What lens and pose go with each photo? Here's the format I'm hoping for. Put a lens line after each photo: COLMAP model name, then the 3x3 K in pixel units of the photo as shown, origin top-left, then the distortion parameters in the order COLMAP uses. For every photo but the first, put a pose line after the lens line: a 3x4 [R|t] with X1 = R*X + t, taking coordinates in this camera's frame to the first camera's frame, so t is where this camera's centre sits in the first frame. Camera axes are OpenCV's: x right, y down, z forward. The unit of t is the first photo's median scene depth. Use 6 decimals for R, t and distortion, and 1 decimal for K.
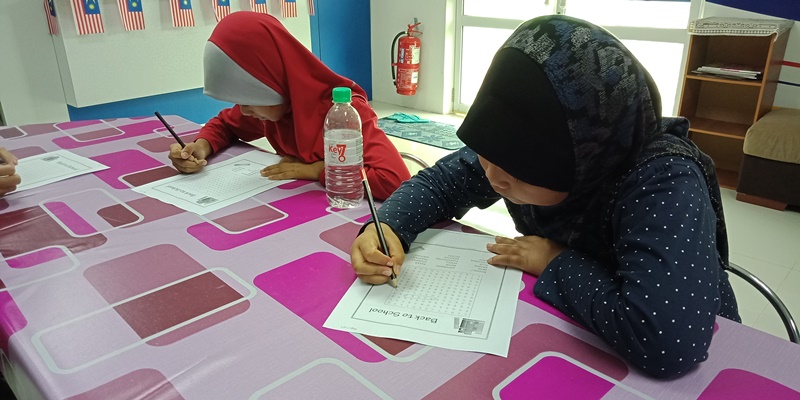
lens RADIAL K [[585.1, 0, 397.4], [0, 585.1, 194.4], [0, 0, 1]] dist [0.027257, -0.043551]
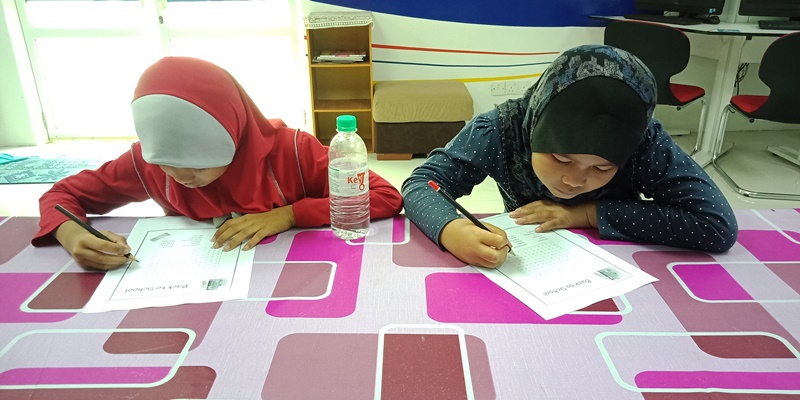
lens RADIAL K [[585.1, 0, 397.4], [0, 585.1, 194.4], [0, 0, 1]] dist [0.027257, -0.043551]
pose [[0.698528, -0.266412, 0.664140, -0.659473], [0.261685, 0.958930, 0.109429, -0.131695], [-0.666017, 0.097357, 0.739556, 0.226621]]
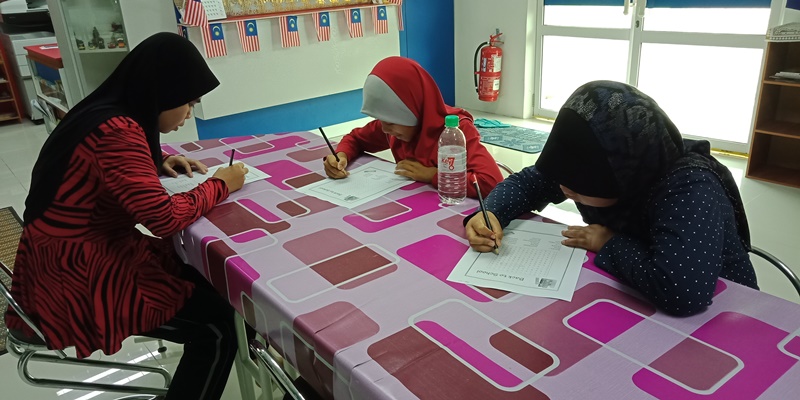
lens RADIAL K [[585.1, 0, 397.4], [0, 585.1, 194.4], [0, 0, 1]] dist [0.027257, -0.043551]
pose [[0.991371, 0.002272, -0.131066, -0.038623], [-0.002491, 0.999996, -0.001507, 0.003002], [0.131062, 0.001821, 0.991372, -0.339666]]
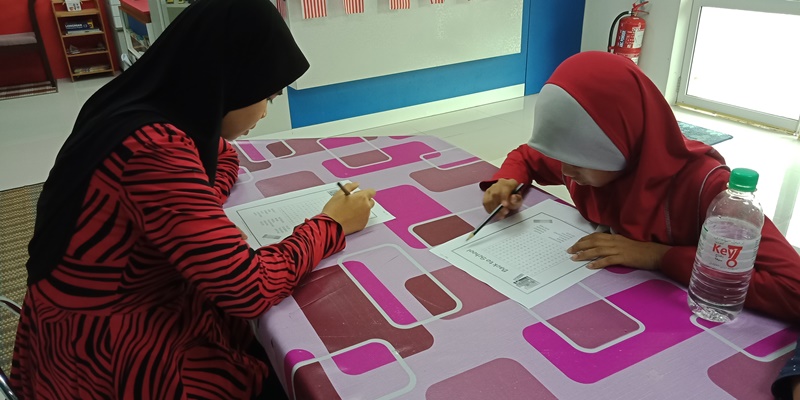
lens RADIAL K [[585.1, 0, 397.4], [0, 585.1, 194.4], [0, 0, 1]] dist [0.027257, -0.043551]
pose [[0.960834, 0.091659, -0.261529, -0.295650], [-0.076708, 0.994811, 0.066836, -0.154819], [0.266298, -0.044157, 0.962879, 0.162850]]
